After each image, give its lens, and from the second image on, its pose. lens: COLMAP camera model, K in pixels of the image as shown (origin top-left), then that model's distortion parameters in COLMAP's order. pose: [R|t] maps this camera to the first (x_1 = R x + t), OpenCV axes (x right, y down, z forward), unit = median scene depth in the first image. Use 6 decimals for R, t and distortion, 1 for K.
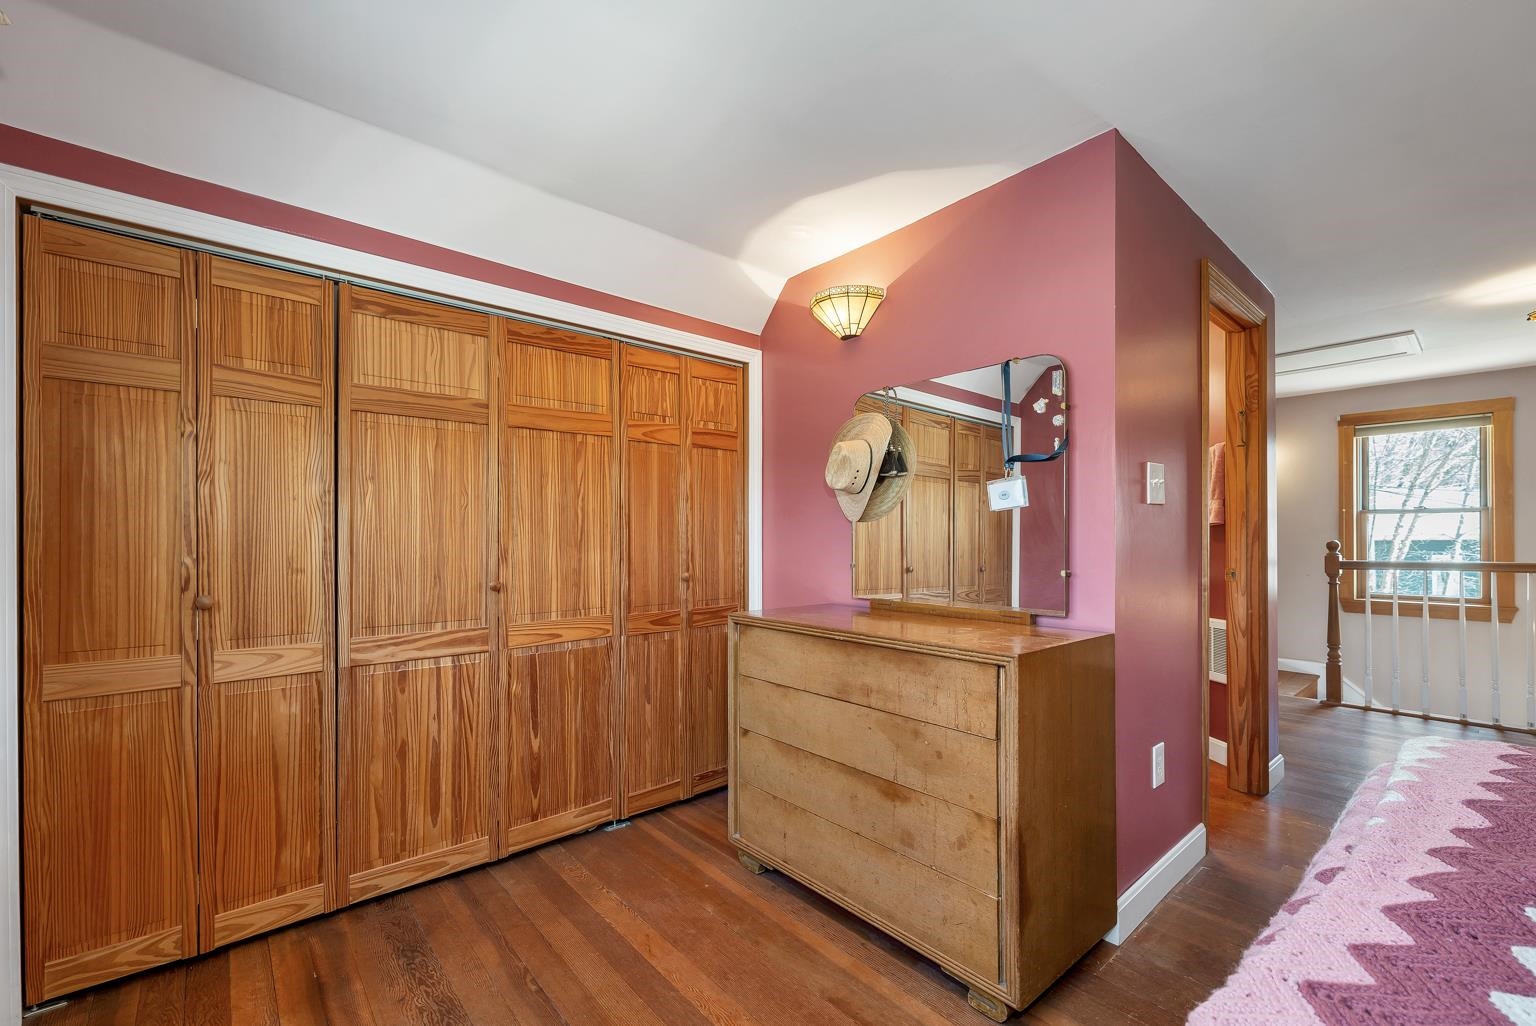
lens RADIAL K [[643.5, 0, 766.3], [0, 643.5, 533.6], [0, 0, 1]] dist [0.001747, 0.000660]
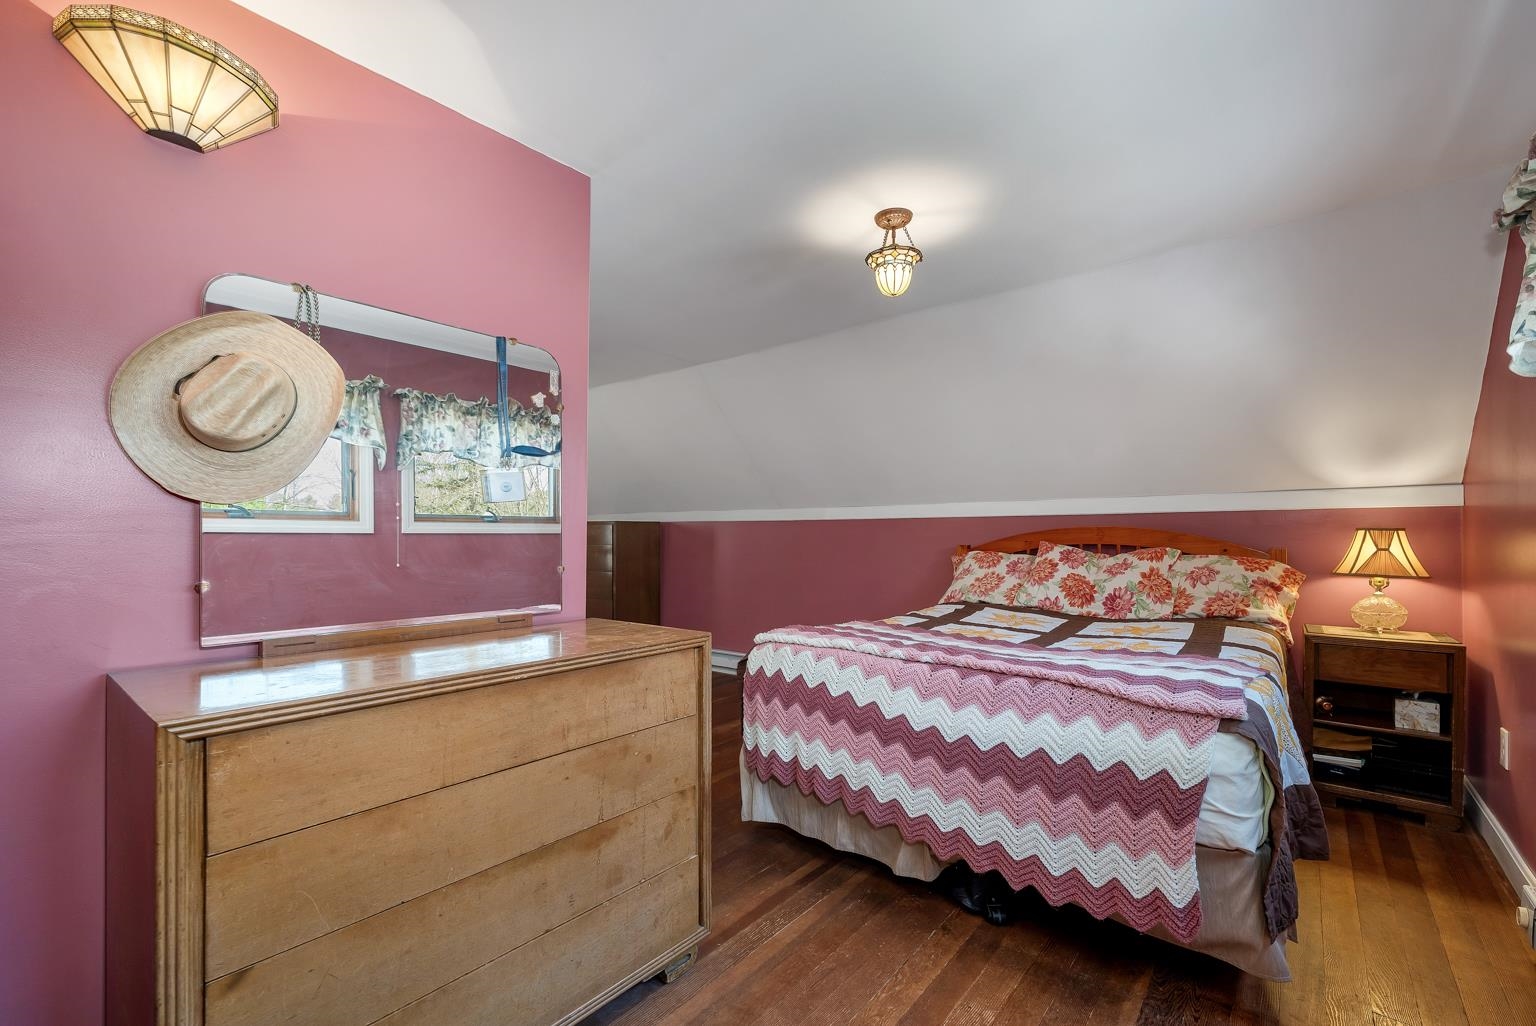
lens RADIAL K [[643.5, 0, 766.3], [0, 643.5, 533.6], [0, 0, 1]] dist [0.001747, 0.000660]
pose [[-0.165799, 0.009056, 0.986118, -0.677382], [-0.005139, 0.999936, -0.010046, 0.015018], [-0.986146, -0.006733, -0.165742, 0.935990]]
